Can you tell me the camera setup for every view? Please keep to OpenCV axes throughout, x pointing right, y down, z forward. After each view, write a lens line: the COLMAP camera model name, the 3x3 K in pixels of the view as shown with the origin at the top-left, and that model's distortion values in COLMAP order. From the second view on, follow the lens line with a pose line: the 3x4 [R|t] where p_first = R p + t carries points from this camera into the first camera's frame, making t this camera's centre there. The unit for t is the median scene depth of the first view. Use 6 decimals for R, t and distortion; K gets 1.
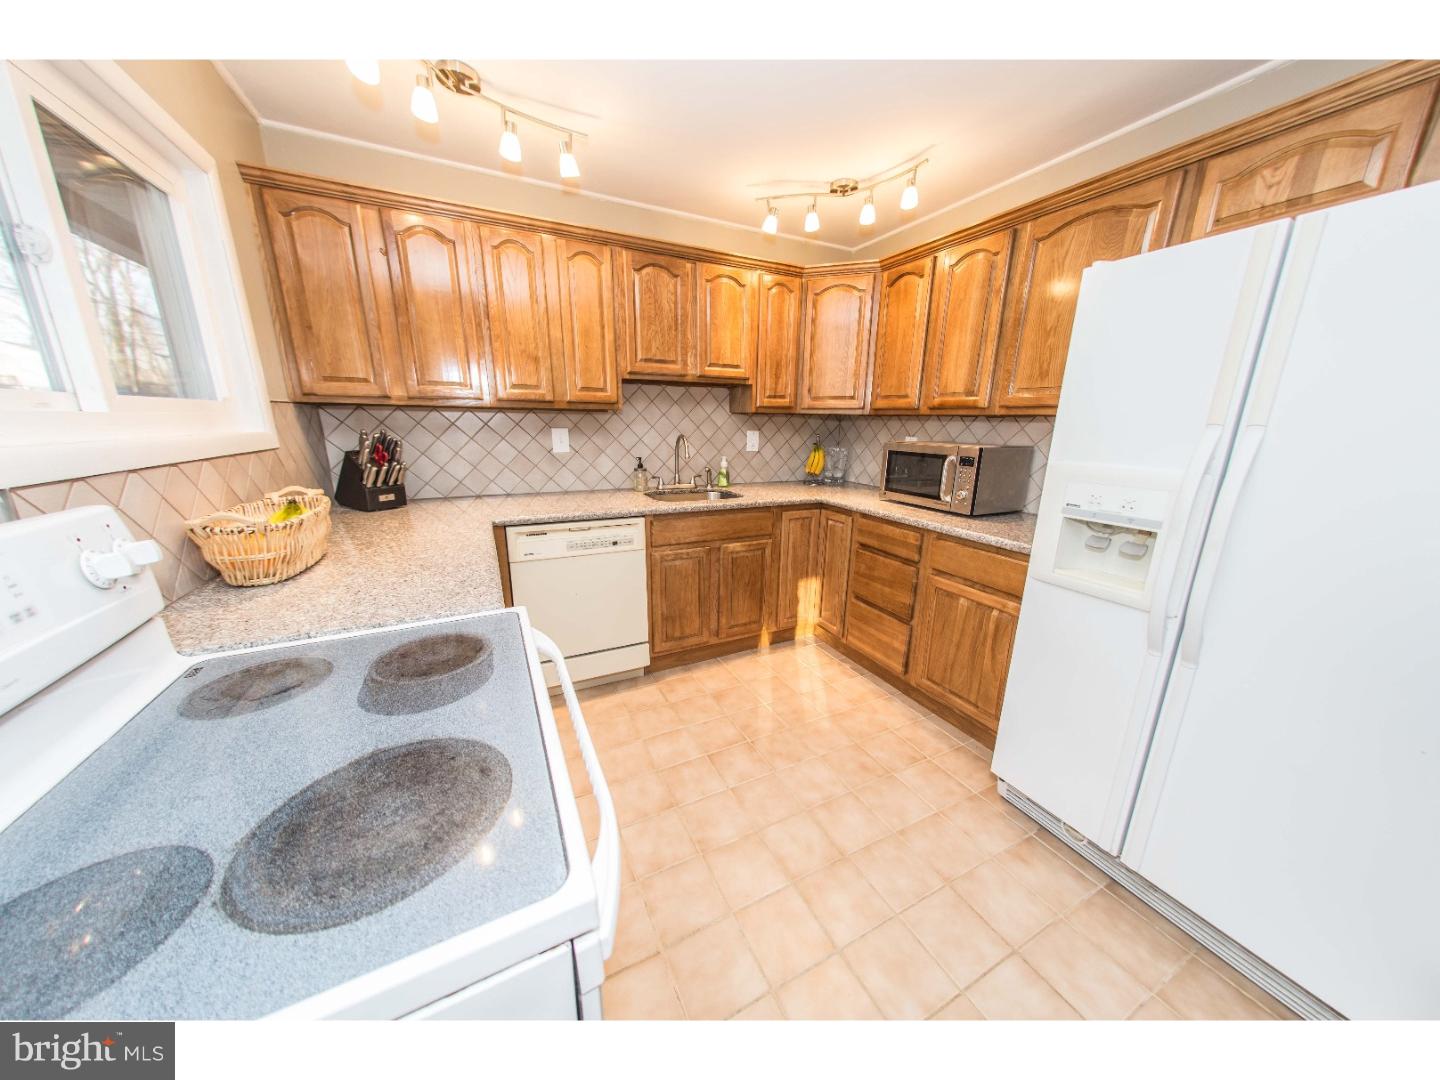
lens RADIAL K [[475.8, 0, 724.1], [0, 475.8, 539.6], [0, 0, 1]] dist [0.005069, -0.000519]
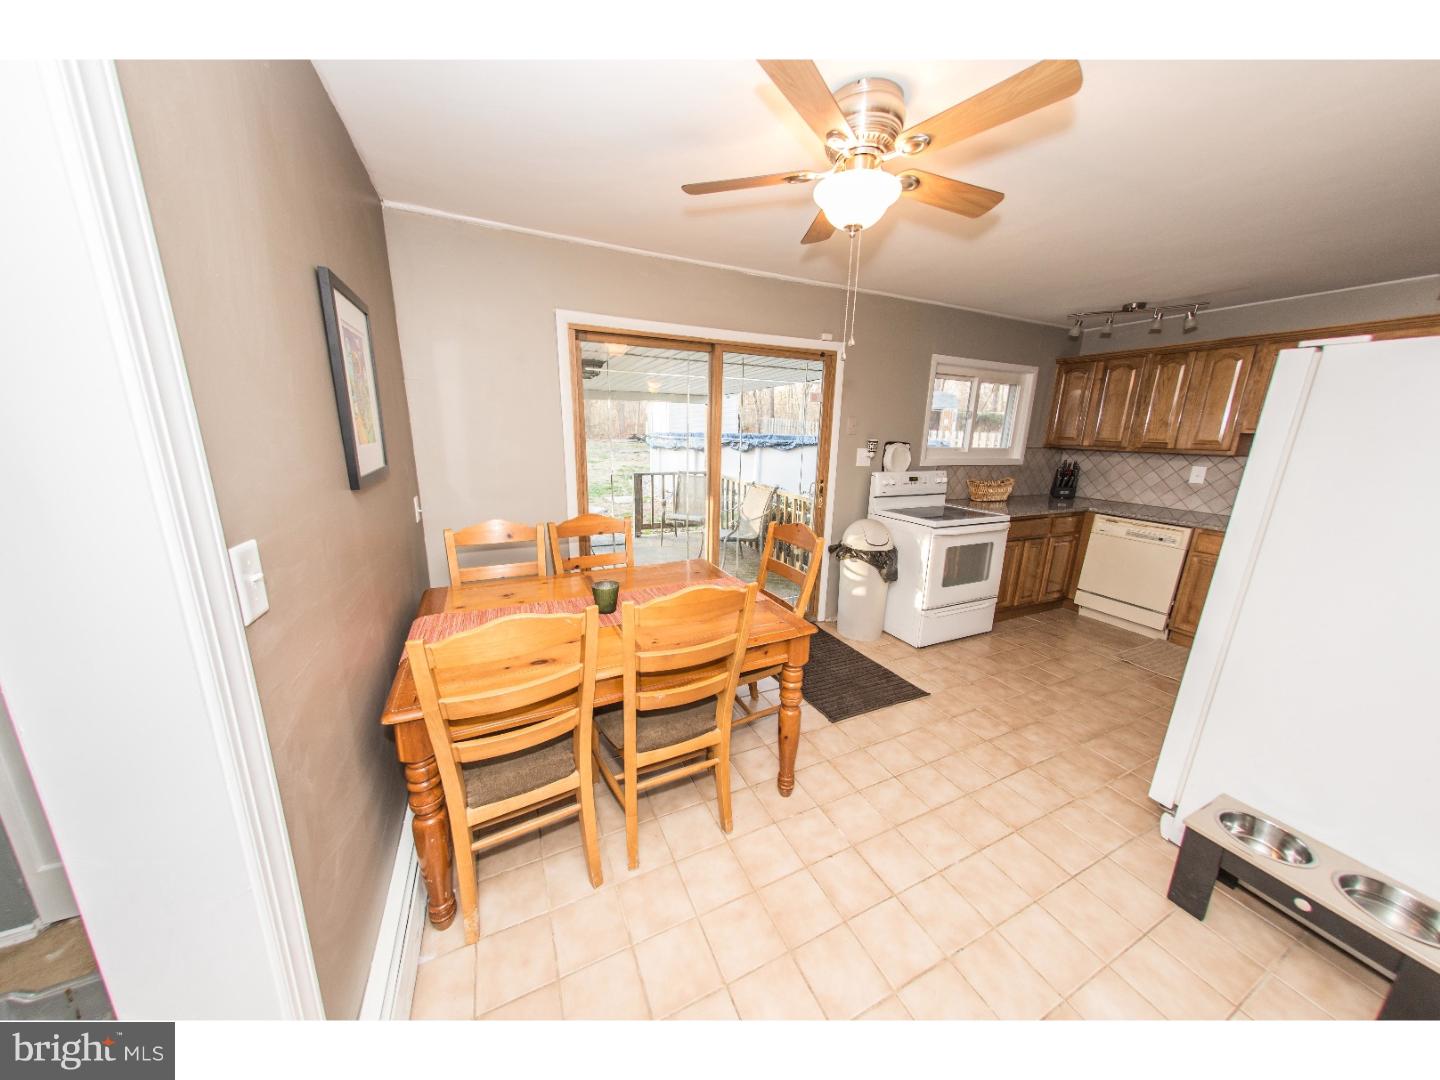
lens RADIAL K [[475.8, 0, 725.5], [0, 475.8, 535.9], [0, 0, 1]] dist [0.005069, -0.000519]
pose [[-0.022143, 0.206172, -0.978265, 1.382633], [-0.275734, 0.939294, 0.204200, 0.072285], [0.960979, 0.274262, 0.036050, -0.449862]]
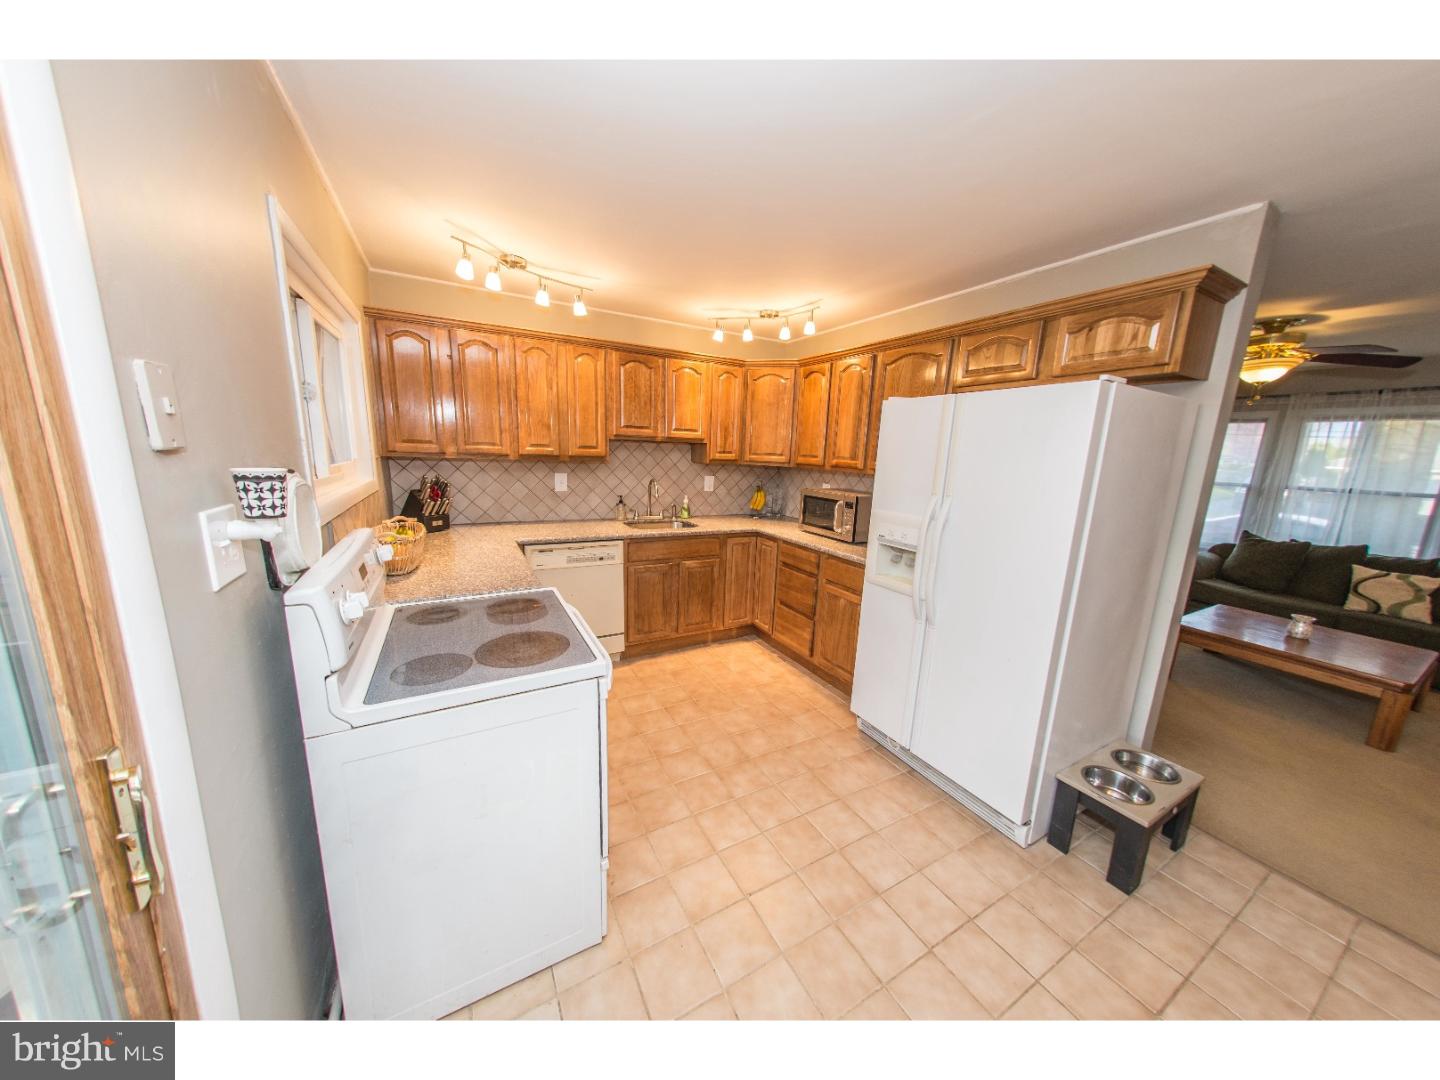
lens RADIAL K [[475.8, 0, 726.7], [0, 475.8, 538.5], [0, 0, 1]] dist [0.005069, -0.000519]
pose [[0.998521, 0.015996, 0.051963, 0.062466], [-0.012869, 0.998117, -0.059971, 0.028356], [-0.052825, 0.059213, 0.996847, -0.412121]]
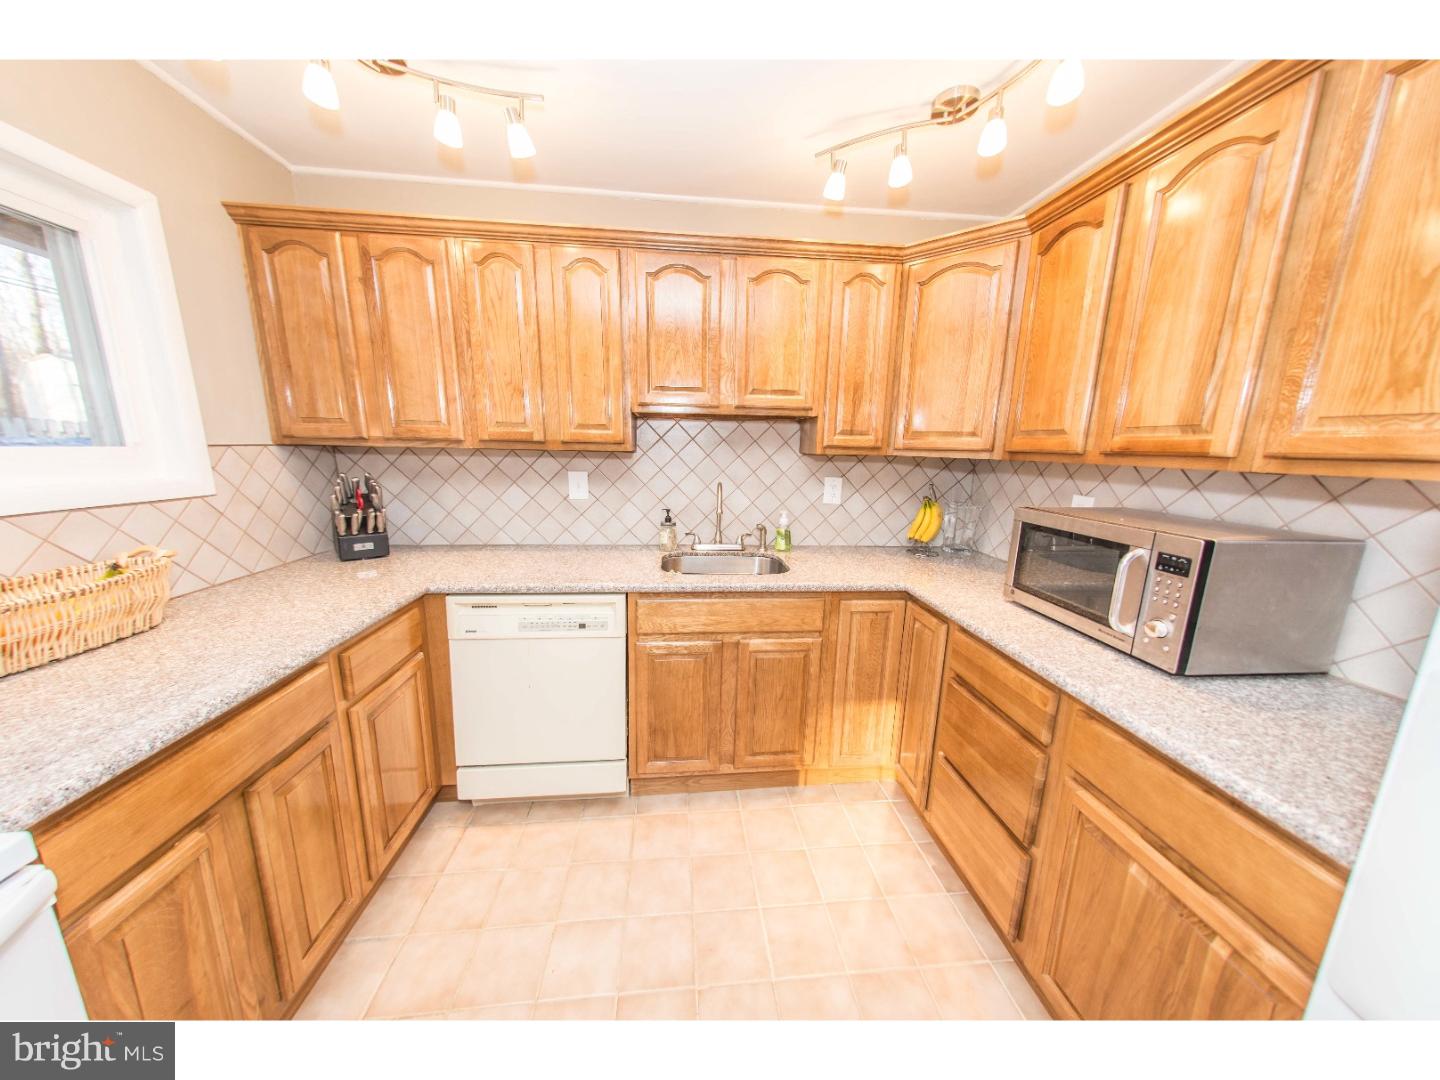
lens RADIAL K [[475.8, 0, 722.4], [0, 475.8, 539.4], [0, 0, 1]] dist [0.005069, -0.000519]
pose [[0.933657, 0.073345, -0.350578, 0.242231], [-0.094383, 0.994595, -0.043278, -0.122175], [0.345509, 0.073495, 0.935533, 0.369351]]
